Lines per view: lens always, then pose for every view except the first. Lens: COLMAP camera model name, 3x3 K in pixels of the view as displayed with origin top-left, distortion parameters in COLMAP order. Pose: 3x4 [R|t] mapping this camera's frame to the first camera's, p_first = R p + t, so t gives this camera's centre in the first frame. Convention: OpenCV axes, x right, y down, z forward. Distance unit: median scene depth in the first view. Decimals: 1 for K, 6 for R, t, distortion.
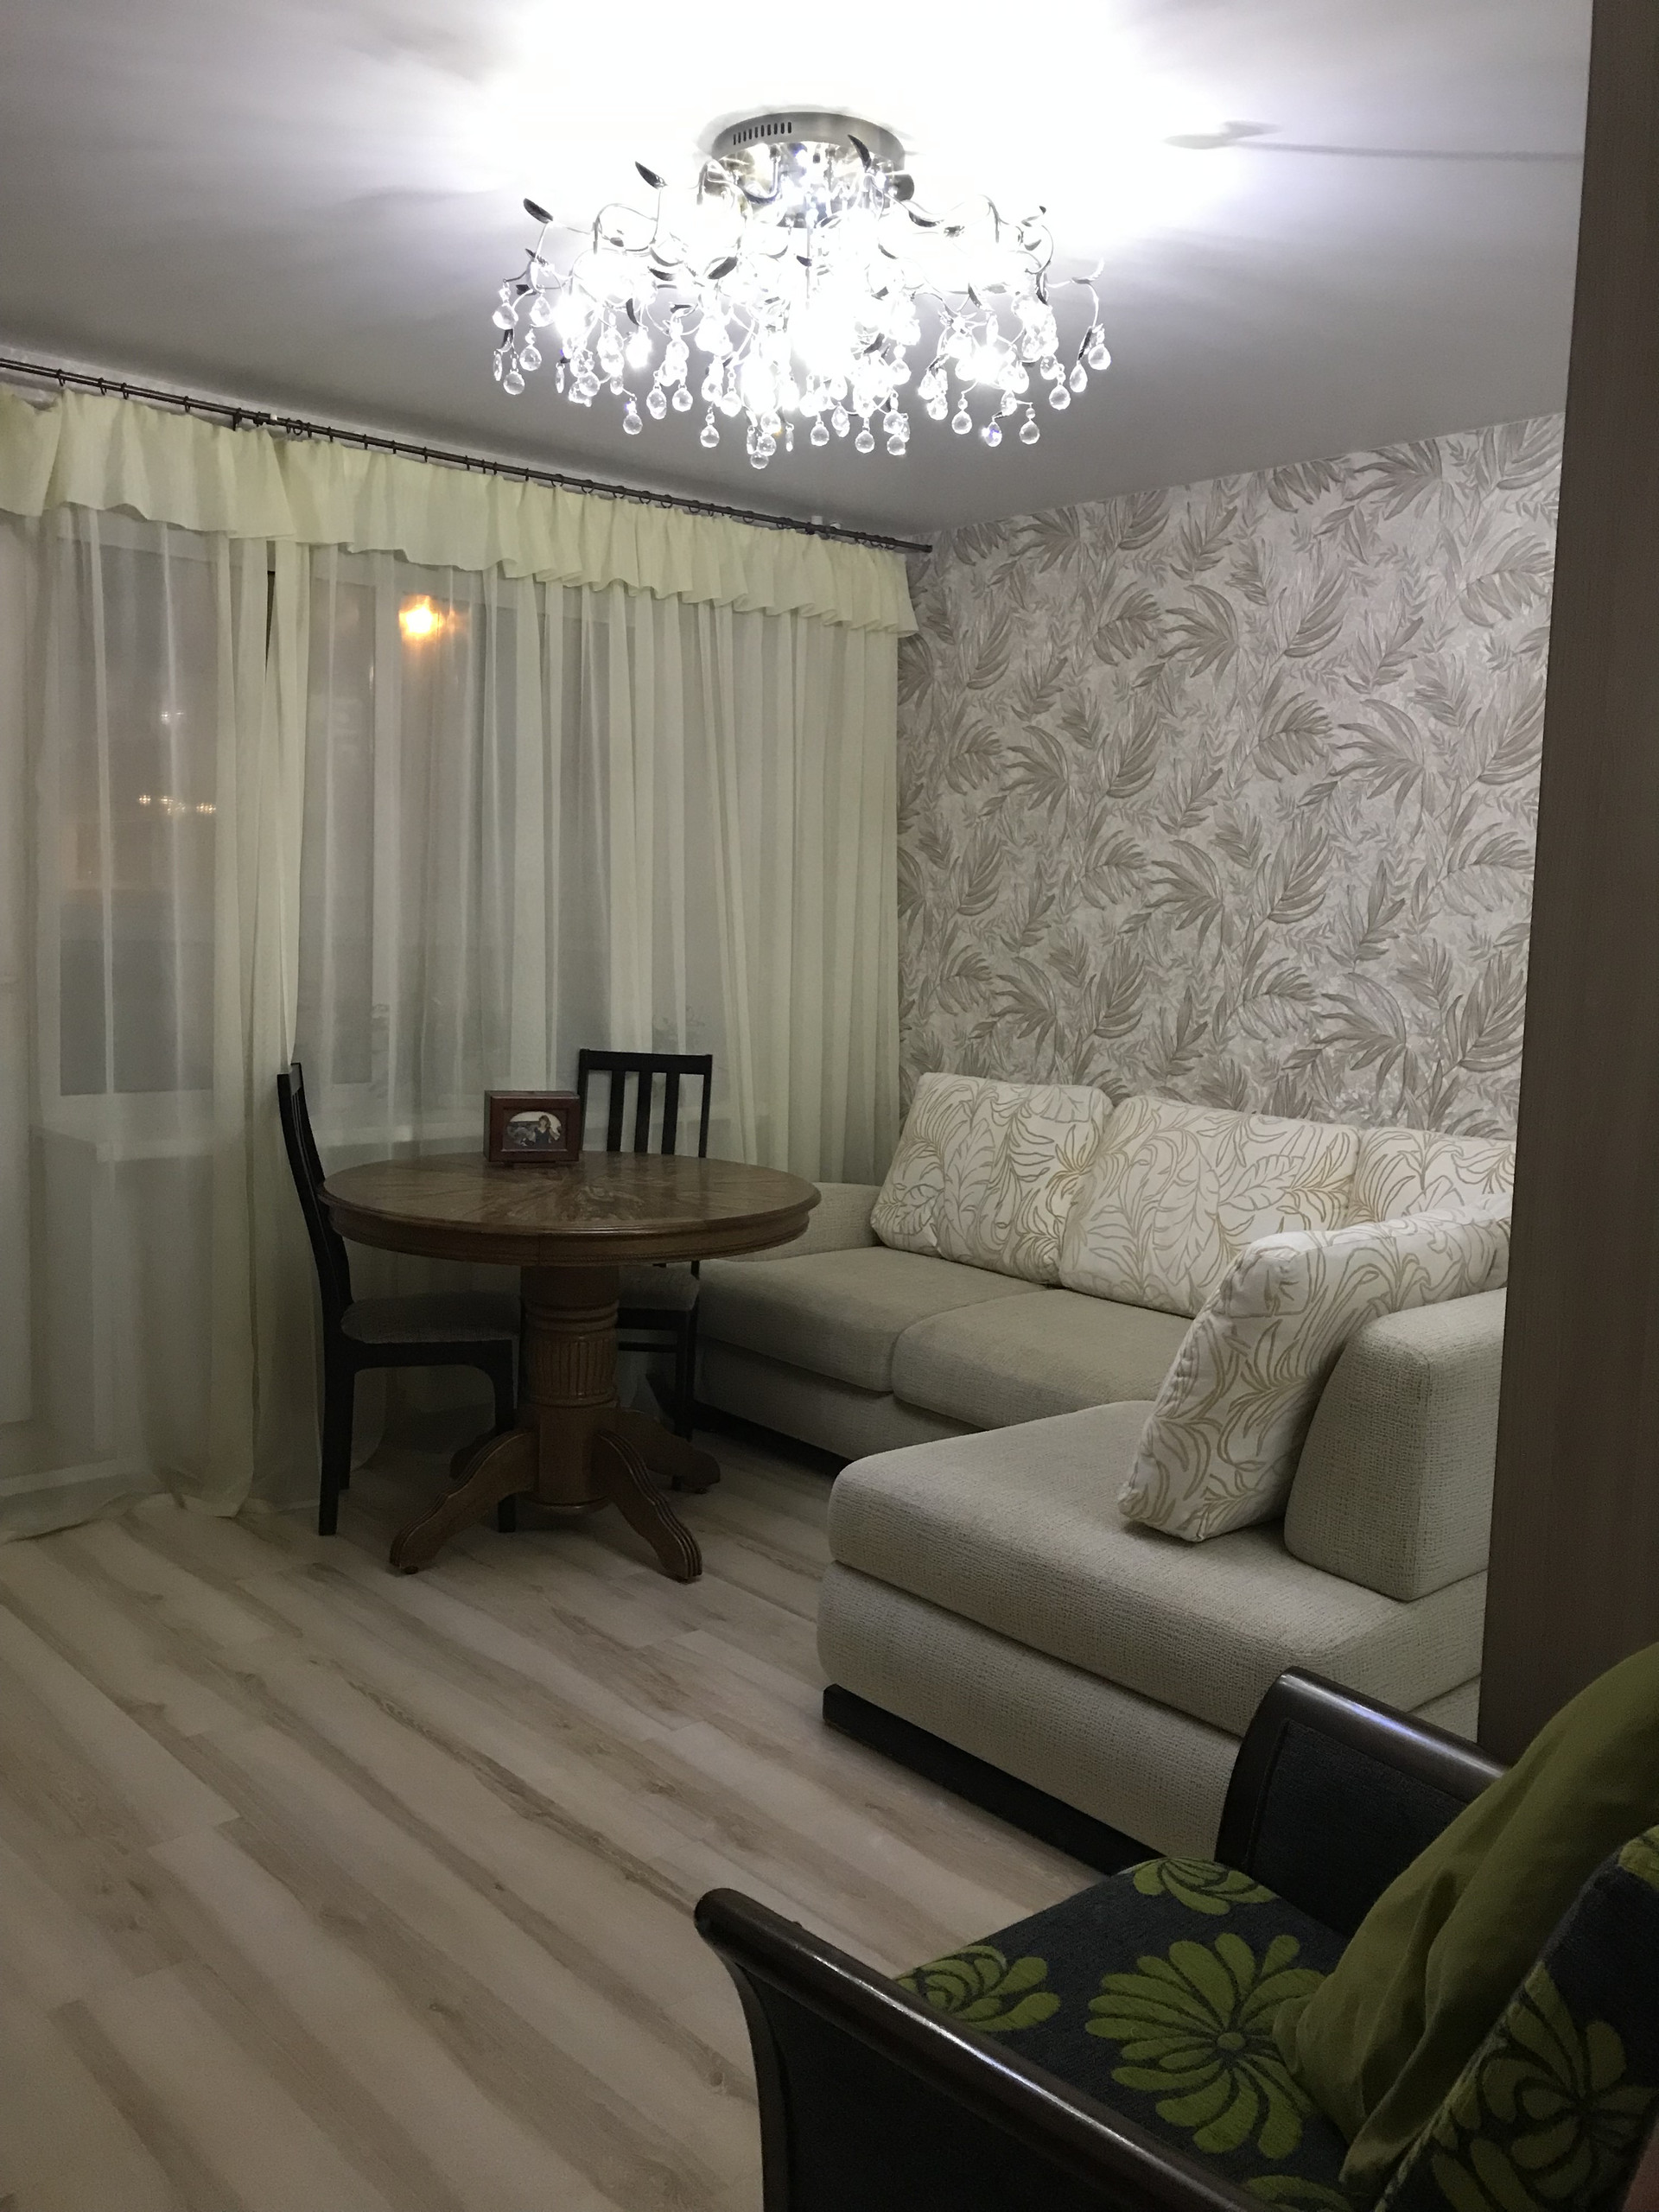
lens RADIAL K [[1835.6, 0, 818.6], [0, 1835.6, 1101.8], [0, 0, 1]] dist [0.045904, -0.052710]
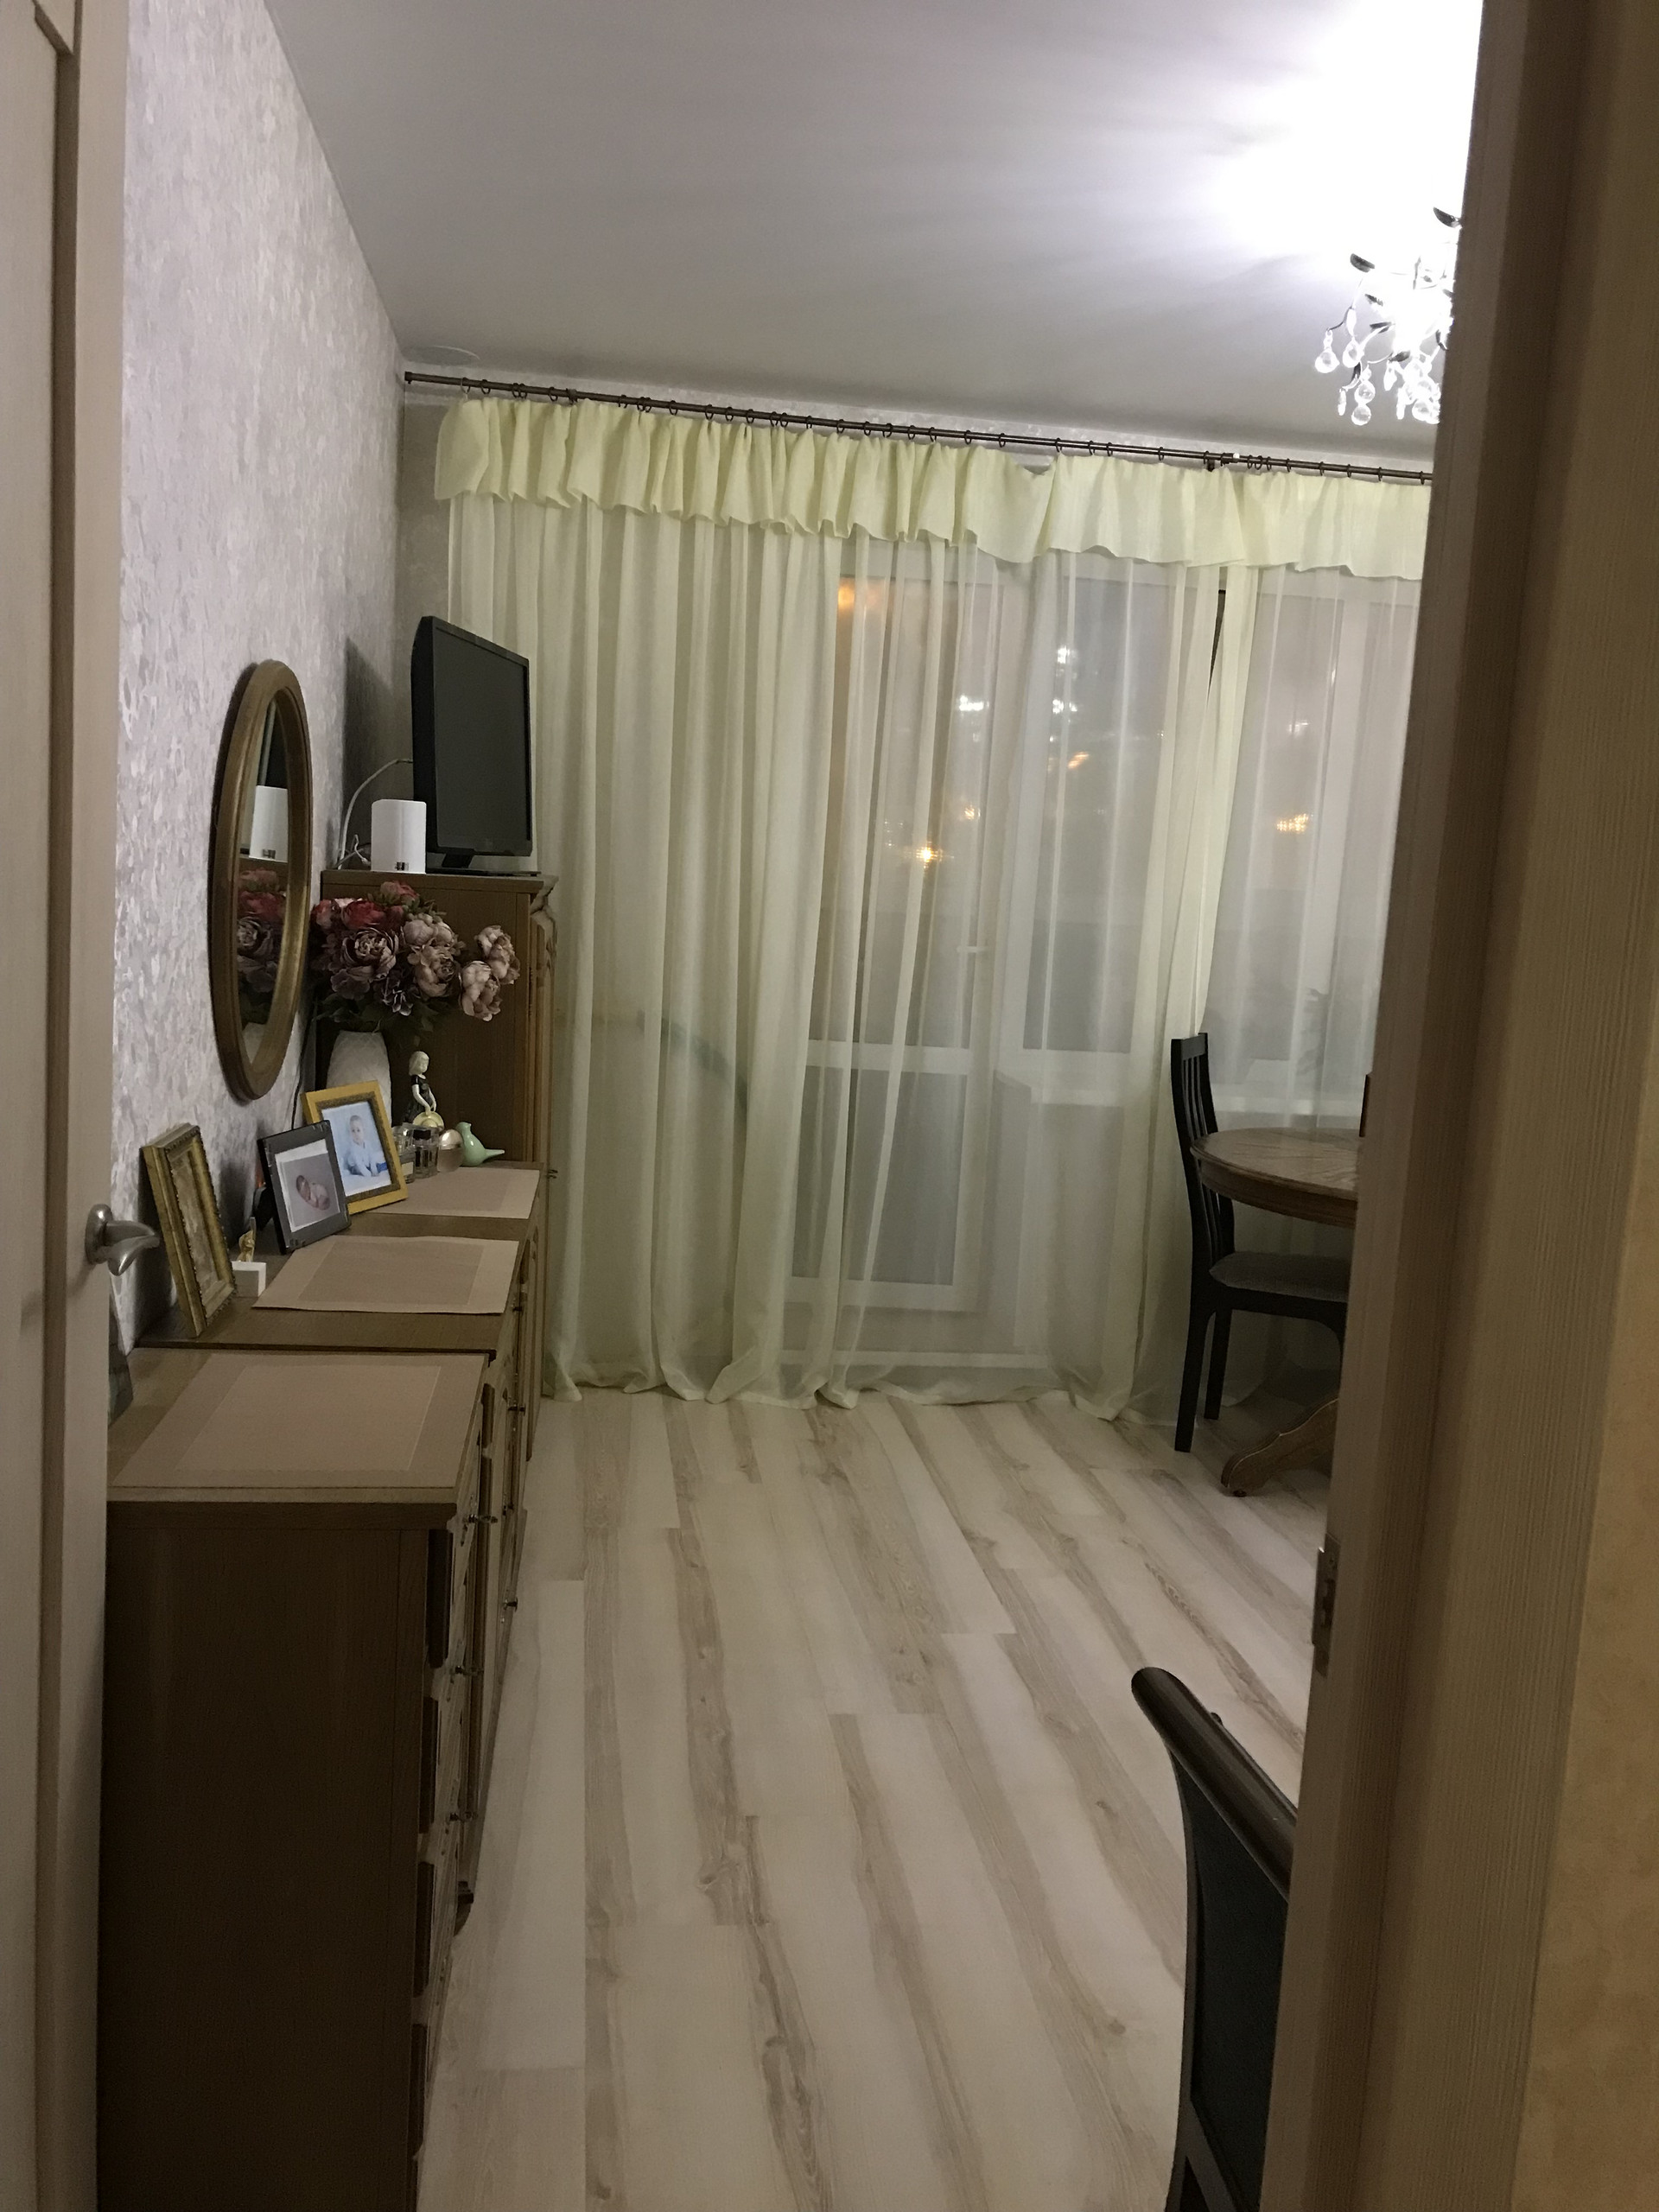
lens RADIAL K [[1835.6, 0, 835.6], [0, 1835.6, 1116.7], [0, 0, 1]] dist [0.045904, -0.052710]
pose [[0.829844, 0.095400, -0.549779, 0.162176], [-0.093211, 0.995132, 0.031985, 0.015857], [0.550155, 0.024704, 0.834697, -0.060845]]
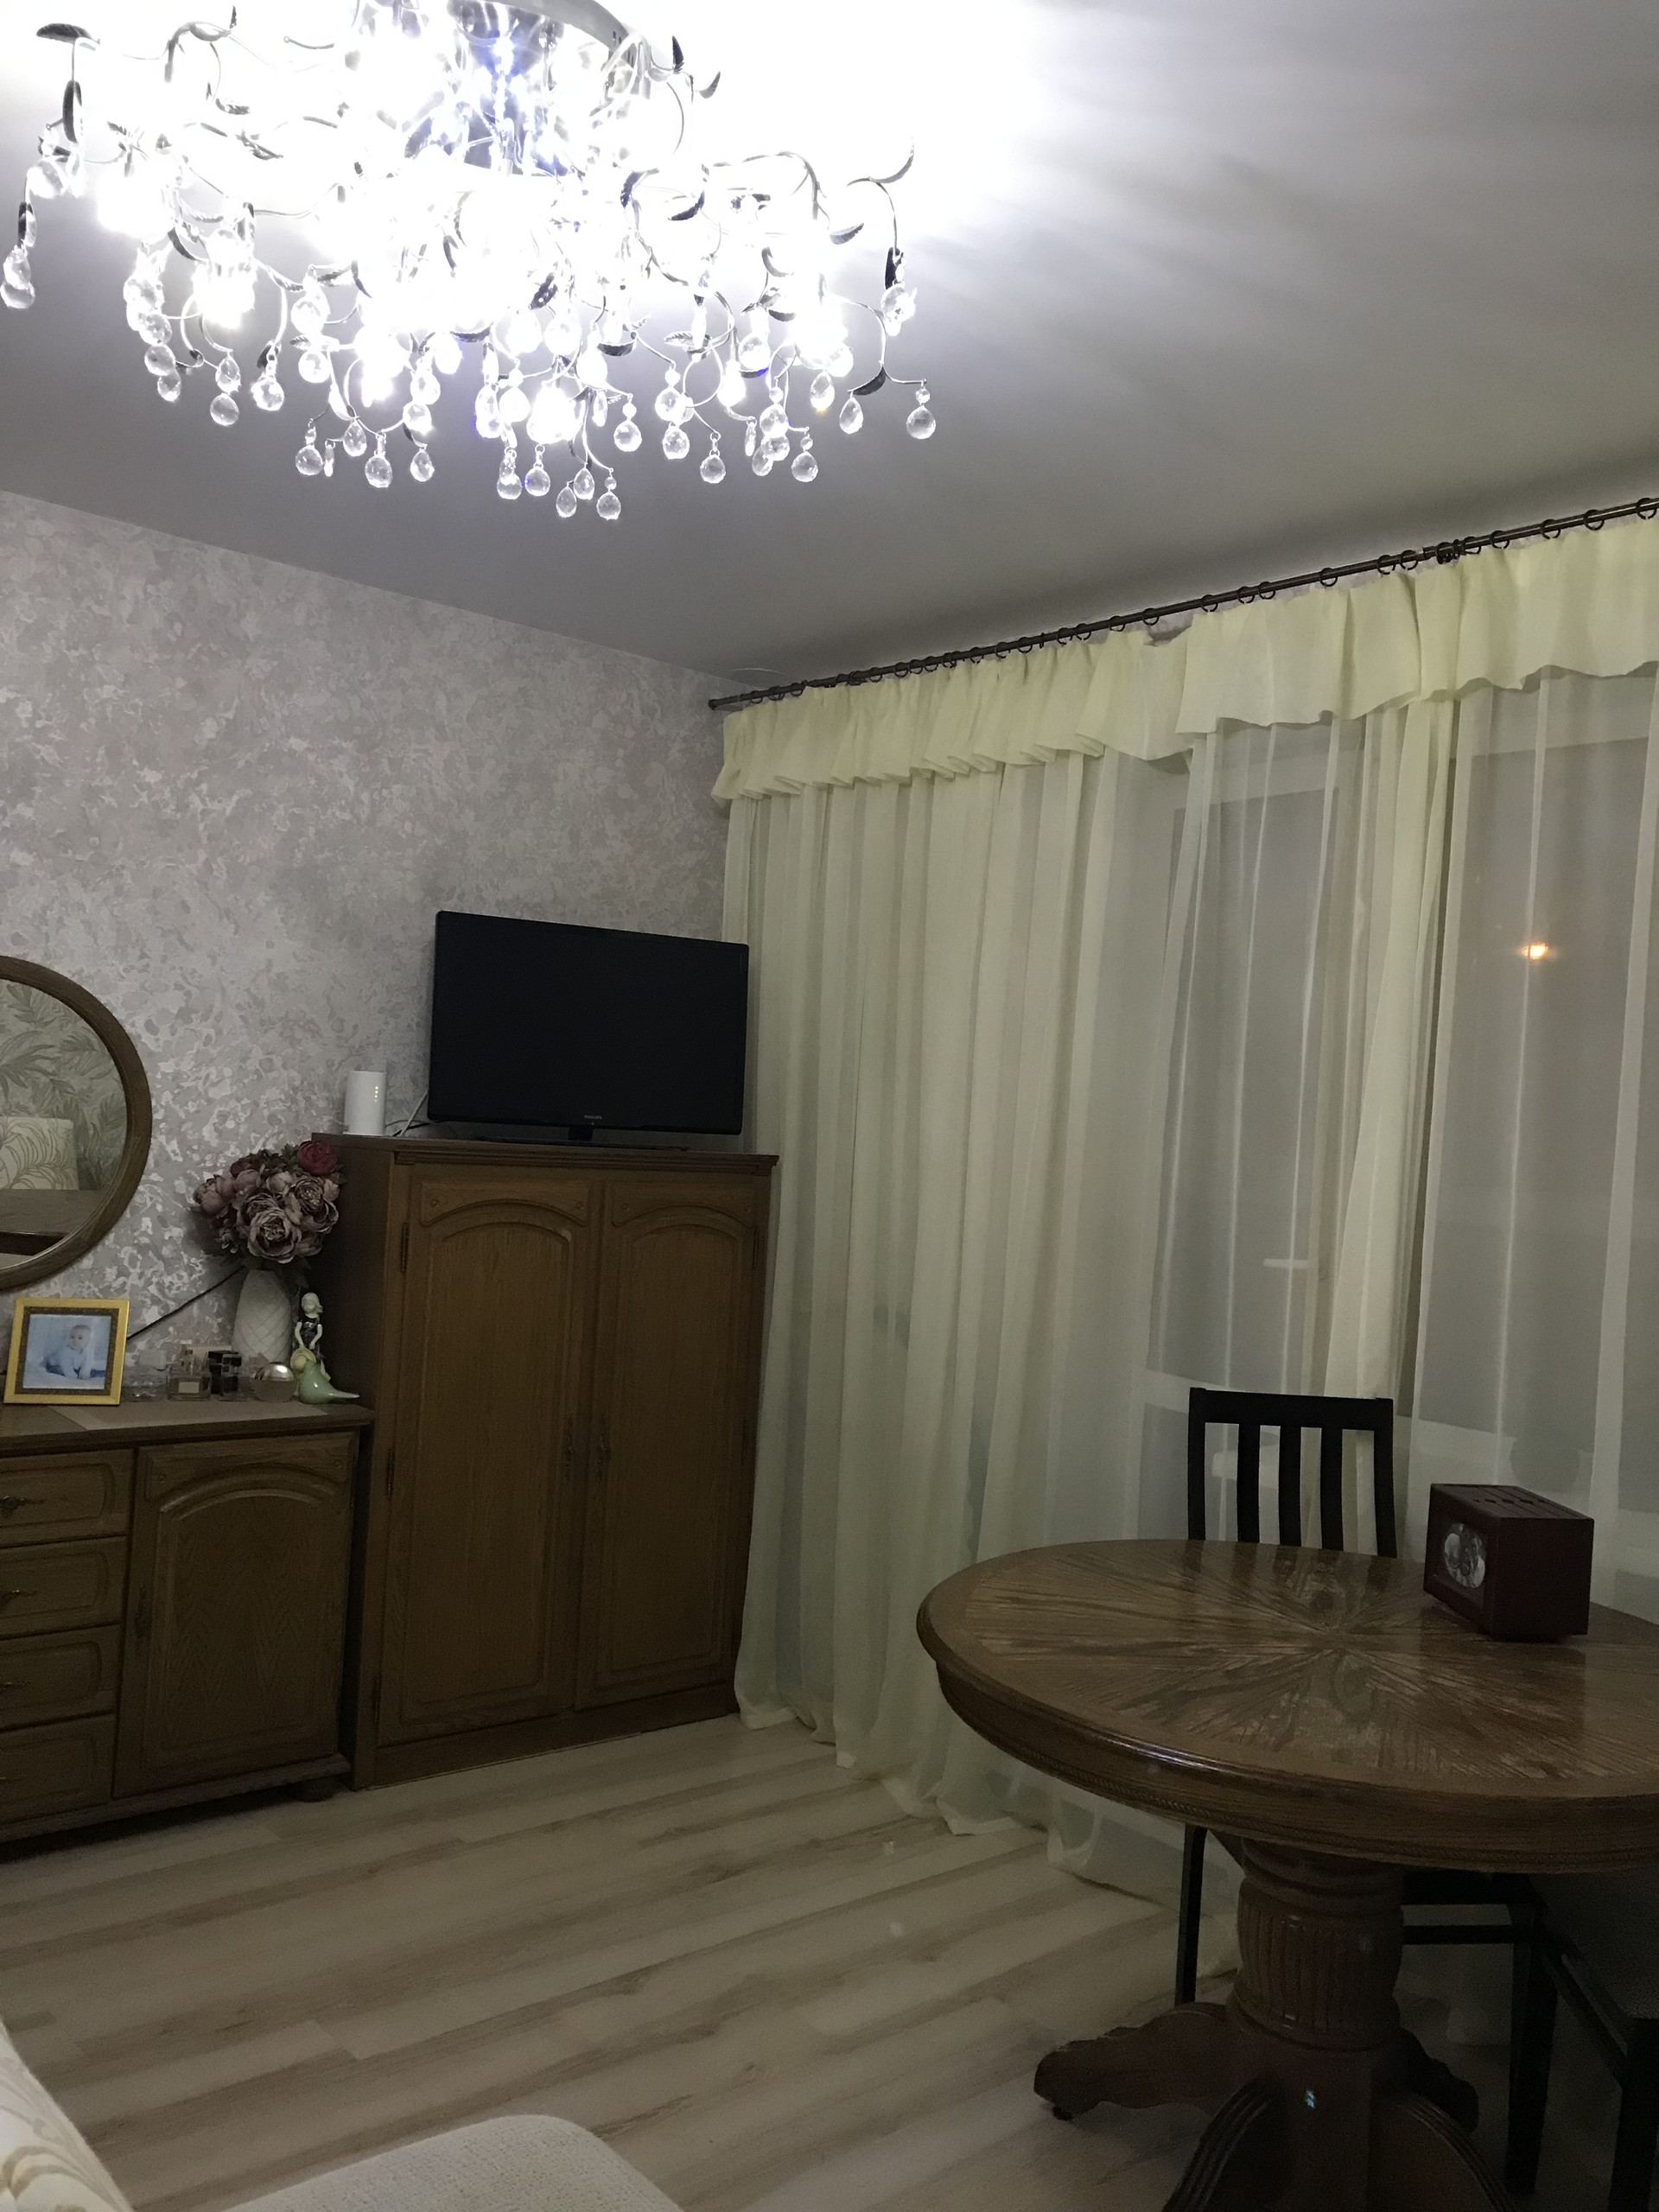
lens RADIAL K [[1835.6, 0, 821.2], [0, 1835.6, 1091.0], [0, 0, 1]] dist [0.045904, -0.052710]
pose [[-0.012375, -0.038470, -0.999183, 0.488456], [-0.166051, 0.985464, -0.035886, -0.085148], [0.986040, 0.165471, -0.018583, 0.853107]]
